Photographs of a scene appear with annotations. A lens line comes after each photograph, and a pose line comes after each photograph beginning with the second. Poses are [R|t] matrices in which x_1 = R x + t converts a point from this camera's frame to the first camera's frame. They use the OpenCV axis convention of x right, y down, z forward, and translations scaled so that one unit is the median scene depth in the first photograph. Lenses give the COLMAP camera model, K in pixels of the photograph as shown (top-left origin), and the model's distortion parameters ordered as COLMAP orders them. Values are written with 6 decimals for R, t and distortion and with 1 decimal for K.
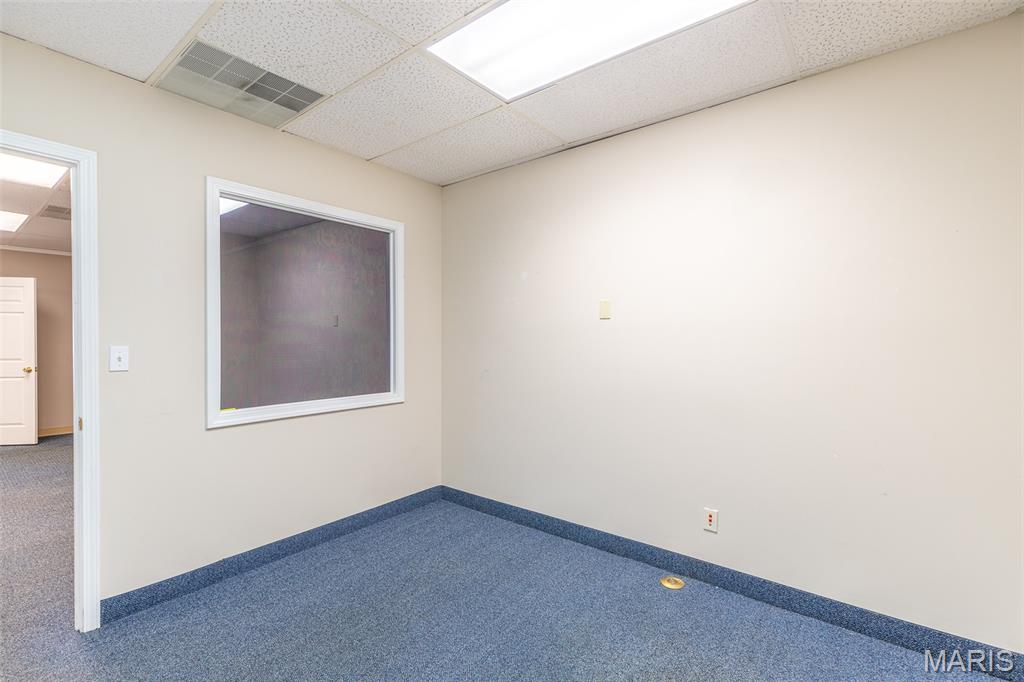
lens RADIAL K [[460.4, 0, 510.6], [0, 460.4, 347.8], [0, 0, 1]] dist [0.004222, -0.000087]
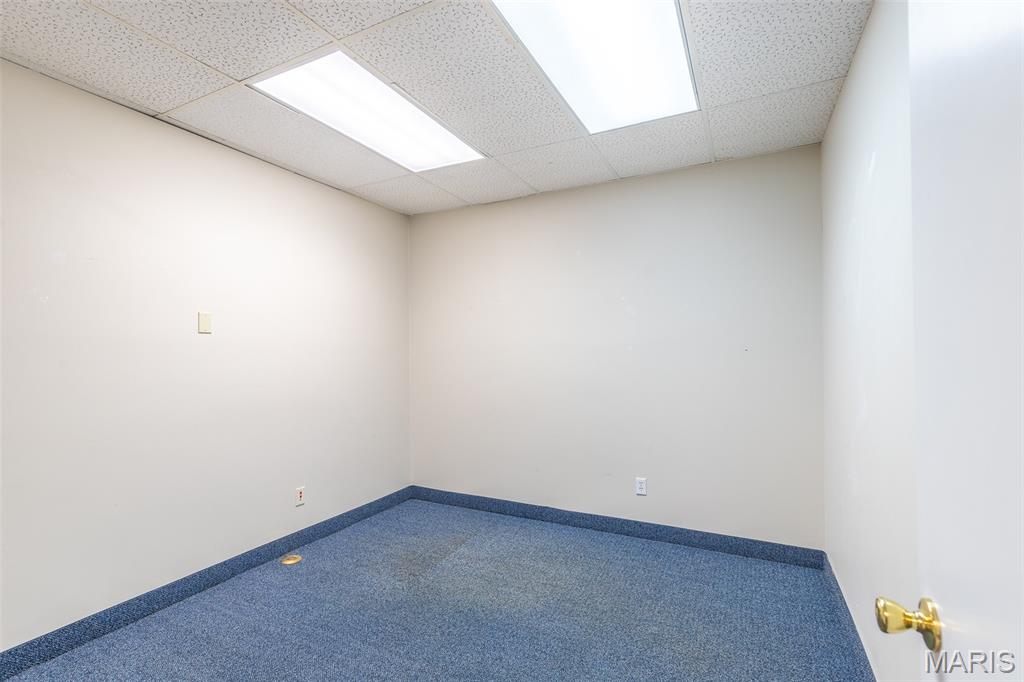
lens RADIAL K [[460.4, 0, 510.6], [0, 460.4, 347.8], [0, 0, 1]] dist [0.004222, -0.000087]
pose [[-0.199525, 0.006271, 0.979873, -0.908033], [0.026257, 0.999655, -0.001051, -0.018737], [-0.979541, 0.025519, -0.199621, 0.657441]]
